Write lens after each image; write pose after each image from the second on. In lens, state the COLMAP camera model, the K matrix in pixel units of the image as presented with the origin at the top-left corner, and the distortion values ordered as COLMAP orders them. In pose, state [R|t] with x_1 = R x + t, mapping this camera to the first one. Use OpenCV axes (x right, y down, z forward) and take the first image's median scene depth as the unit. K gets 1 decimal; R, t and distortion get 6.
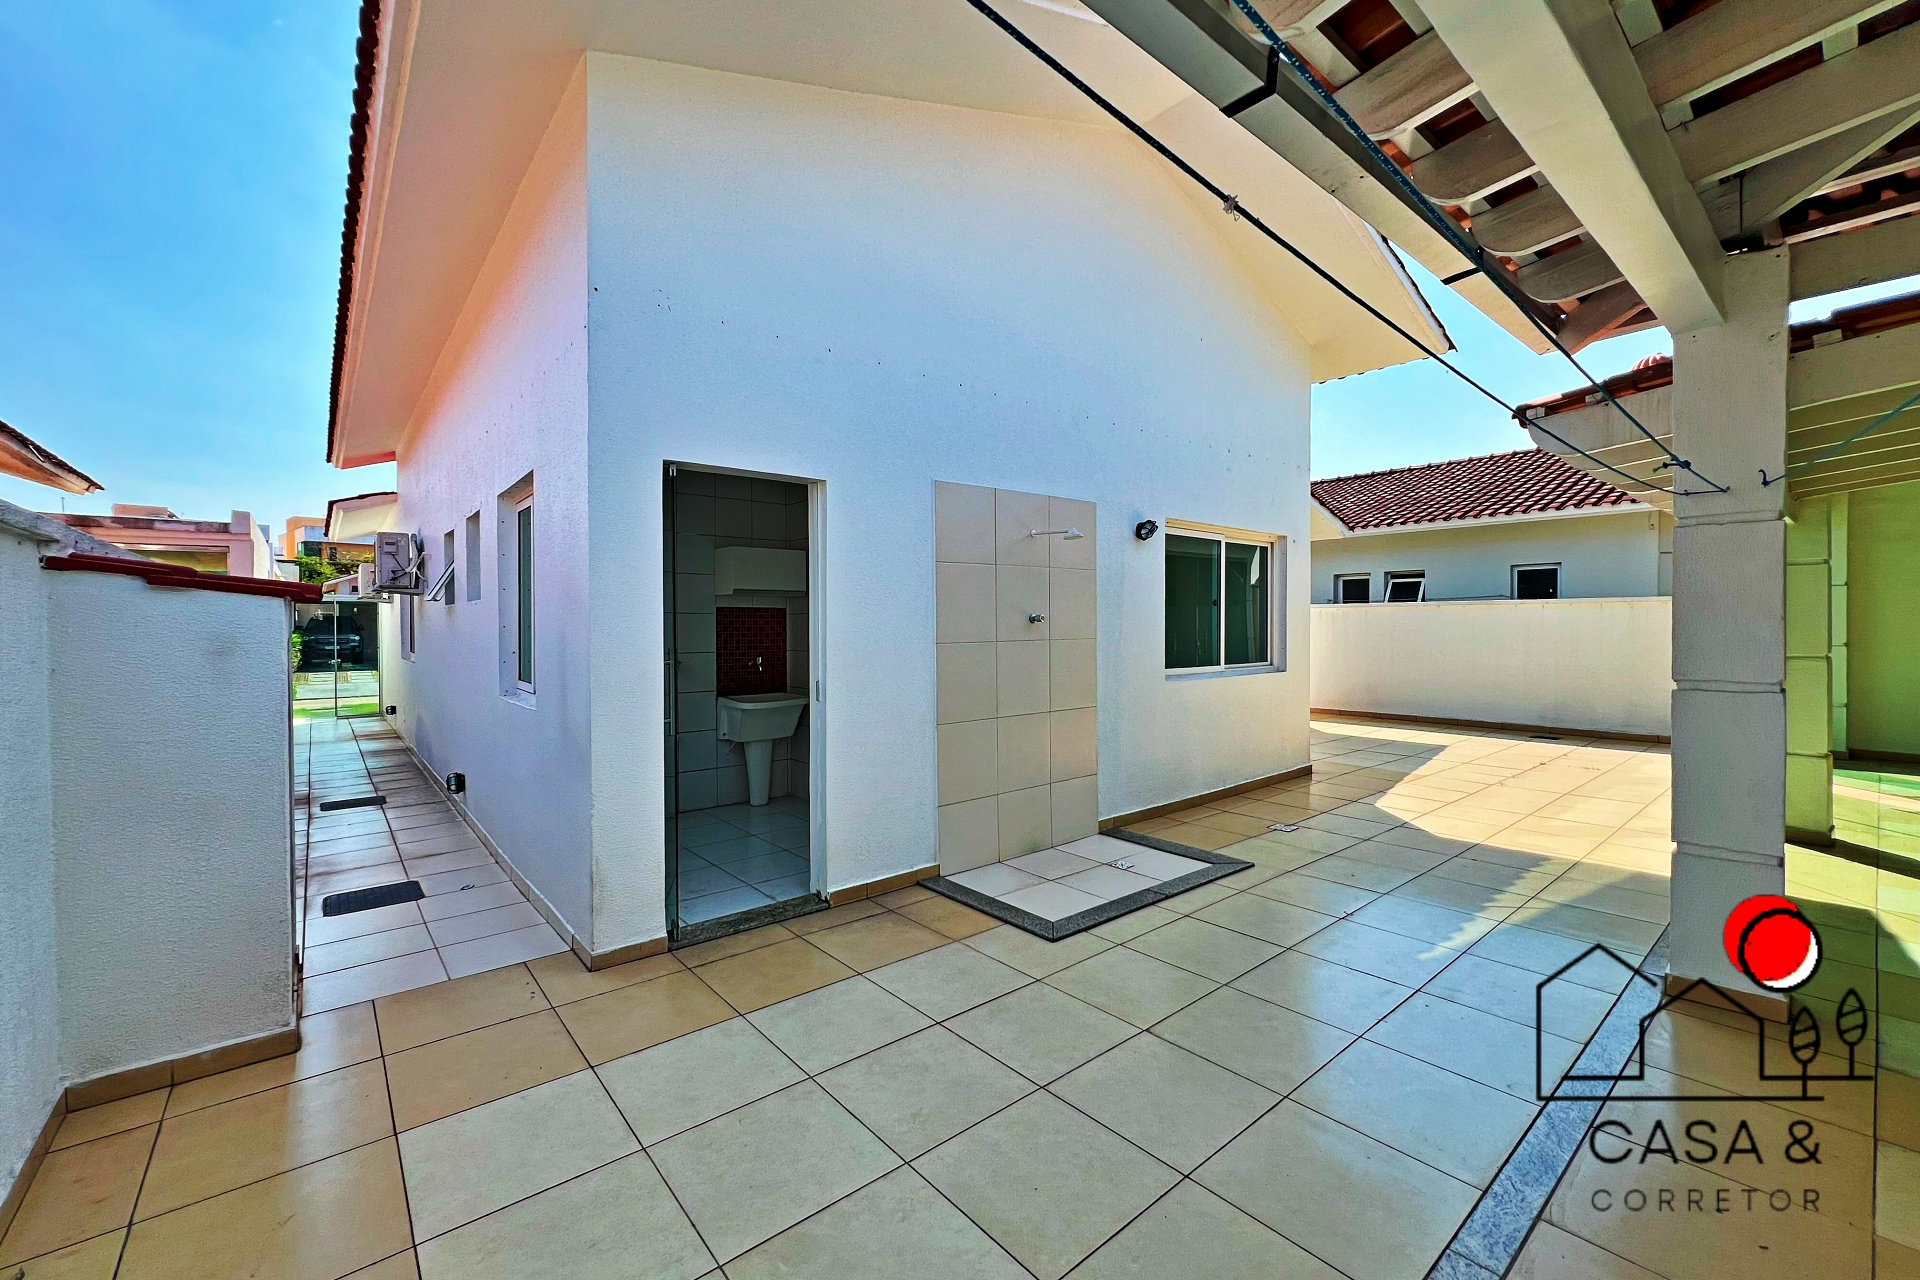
lens RADIAL K [[772.6, 0, 959.8], [0, 772.6, 638.3], [0, 0, 1]] dist [-0.001505, -0.000449]
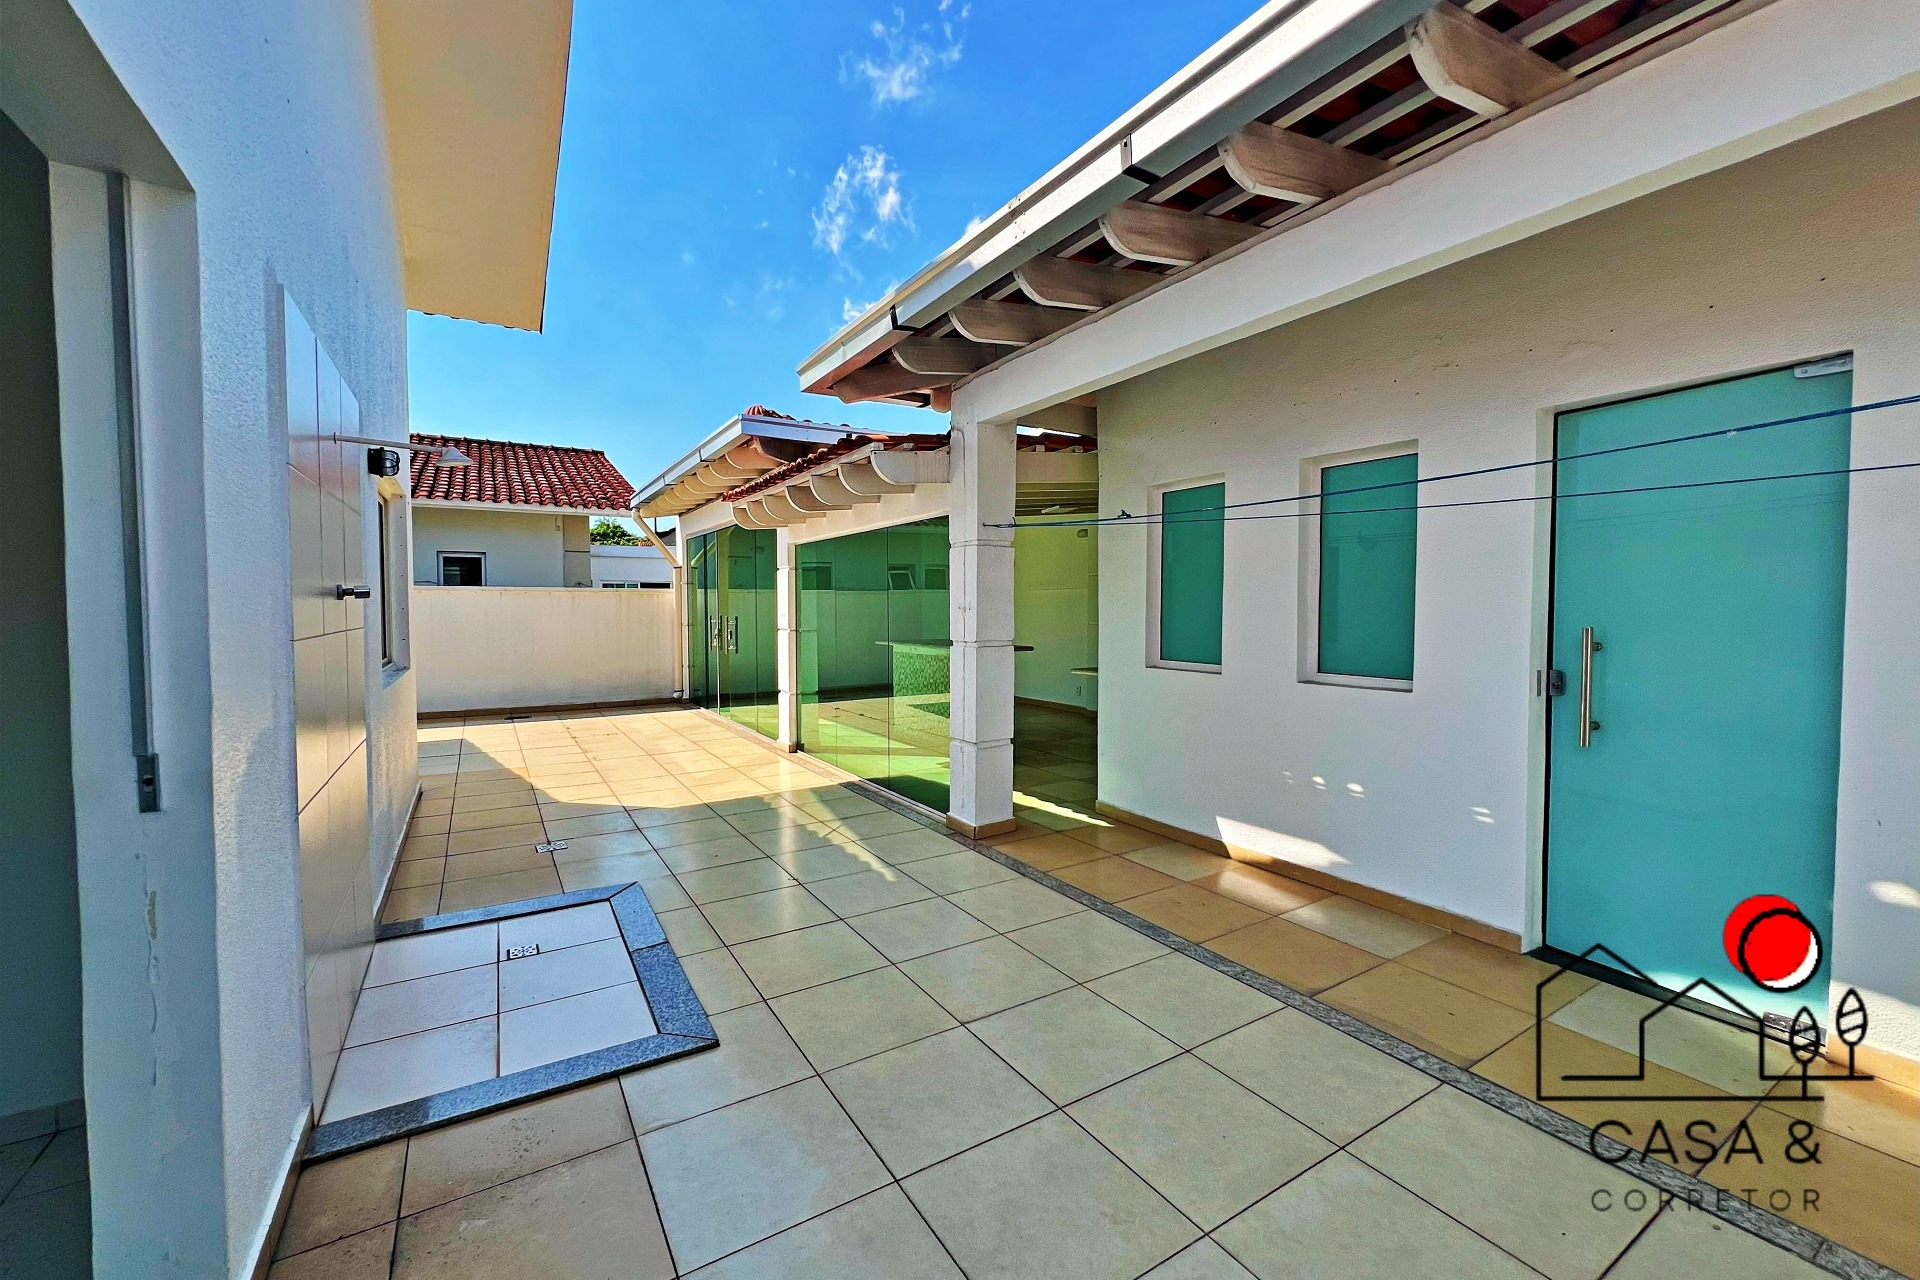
lens RADIAL K [[772.6, 0, 959.8], [0, 772.6, 638.3], [0, 0, 1]] dist [-0.001505, -0.000449]
pose [[0.140020, -0.032879, 0.989603, -0.487578], [0.020227, 0.999335, 0.030340, 0.000115], [-0.989942, 0.015769, 0.140592, 0.605825]]
